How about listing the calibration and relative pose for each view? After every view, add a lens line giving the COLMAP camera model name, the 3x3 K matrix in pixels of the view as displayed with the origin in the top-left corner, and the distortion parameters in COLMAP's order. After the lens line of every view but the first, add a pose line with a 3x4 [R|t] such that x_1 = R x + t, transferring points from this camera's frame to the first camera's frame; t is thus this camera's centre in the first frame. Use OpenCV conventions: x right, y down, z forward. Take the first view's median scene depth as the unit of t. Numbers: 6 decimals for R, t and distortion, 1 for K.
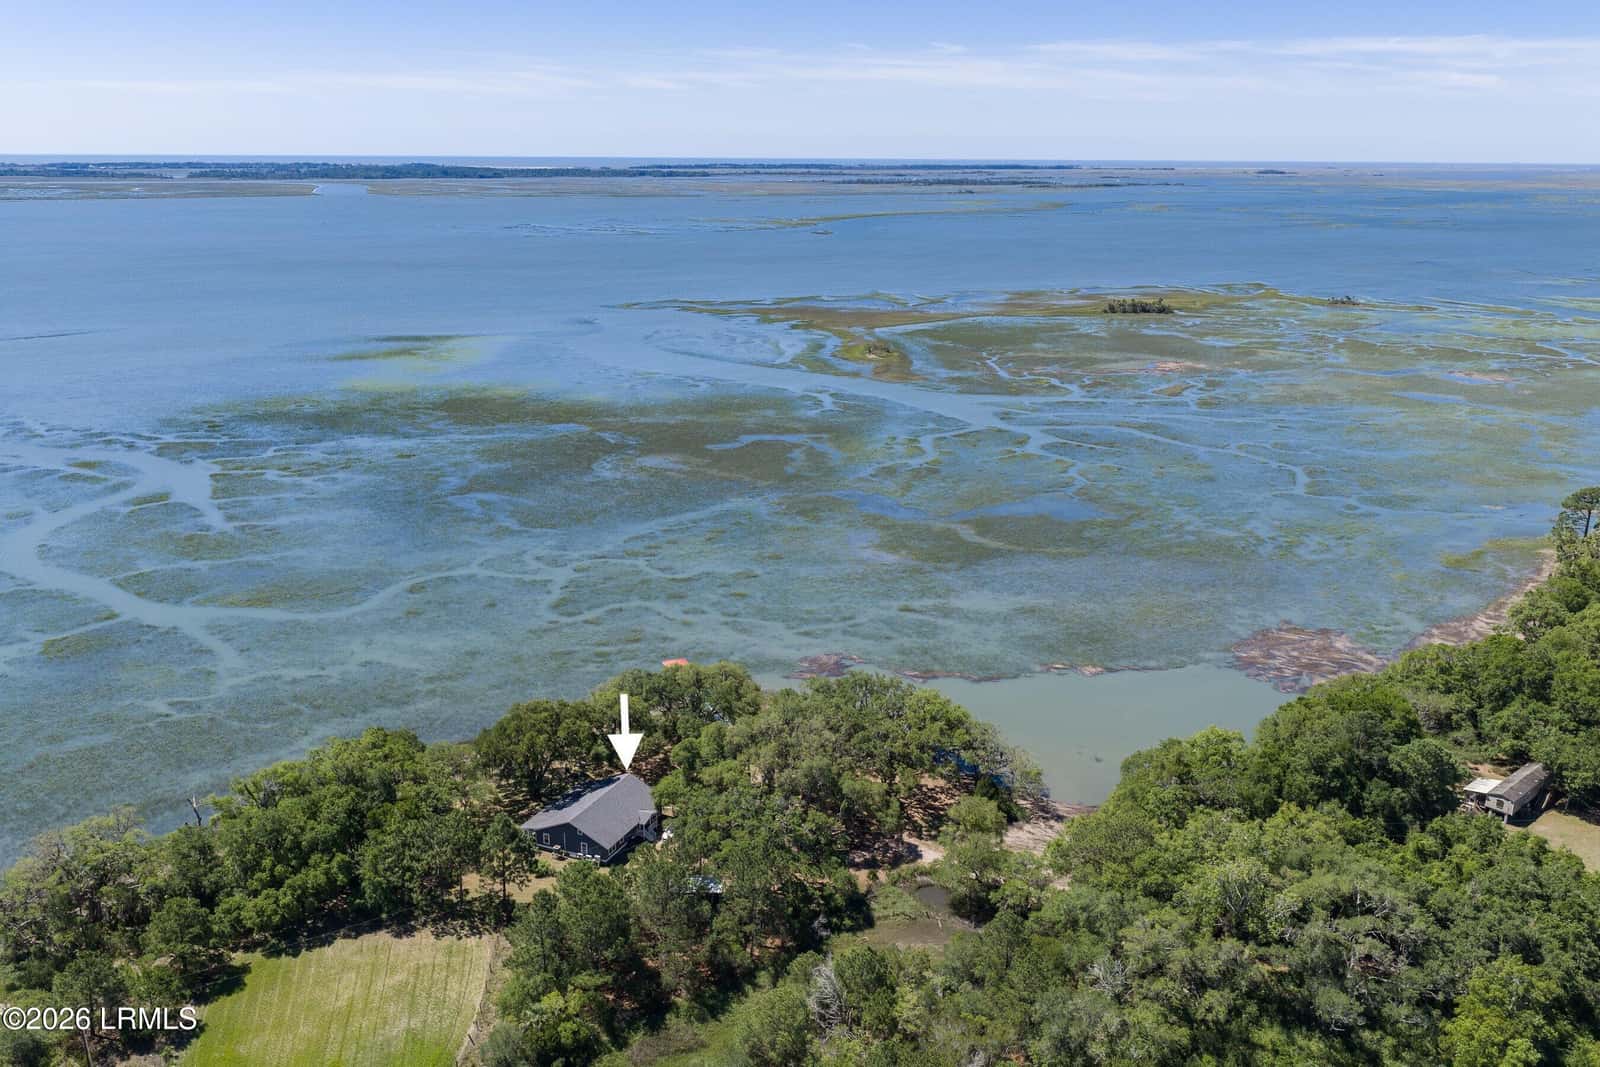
lens RADIAL K [[1361.4, 0, 800.0], [0, 1361.4, 533.5], [0, 0, 1]] dist [0.033063, -0.073173]
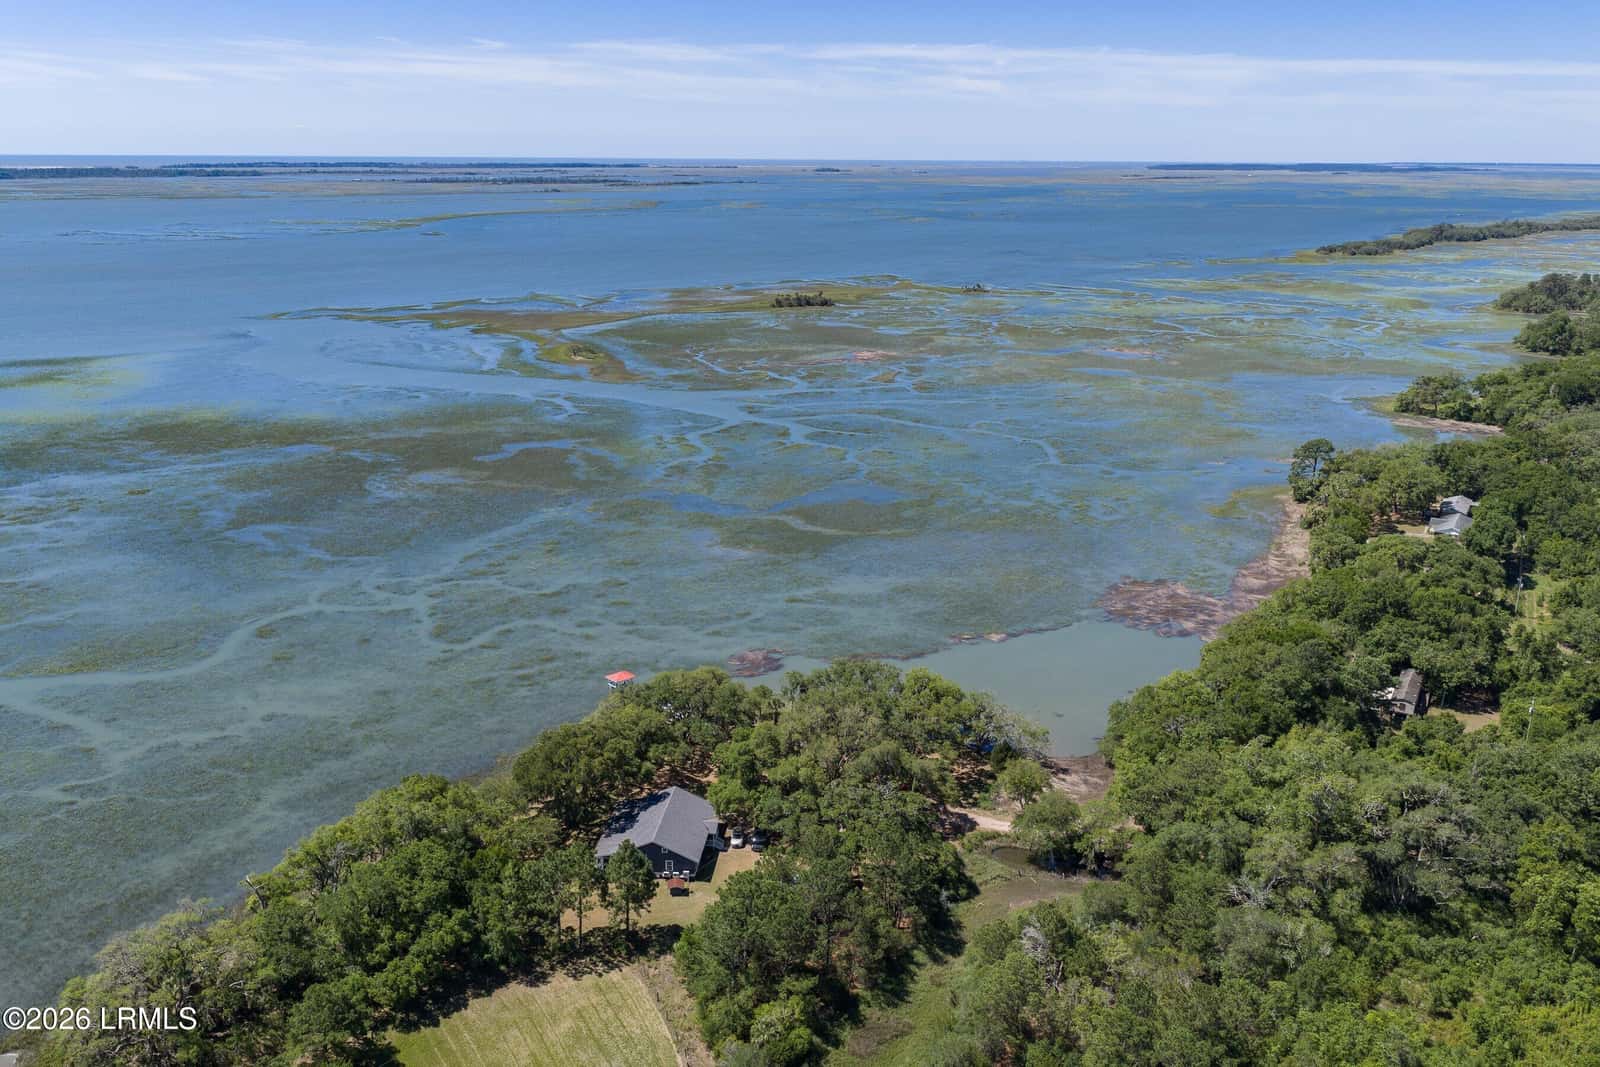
lens RADIAL K [[1361.4, 0, 800.0], [0, 1361.4, 533.5], [0, 0, 1]] dist [0.033063, -0.073173]
pose [[0.947522, -0.085435, 0.308063, -0.136654], [0.085013, 0.996270, 0.014818, -0.005453], [-0.308180, 0.012149, 0.951251, 0.013880]]
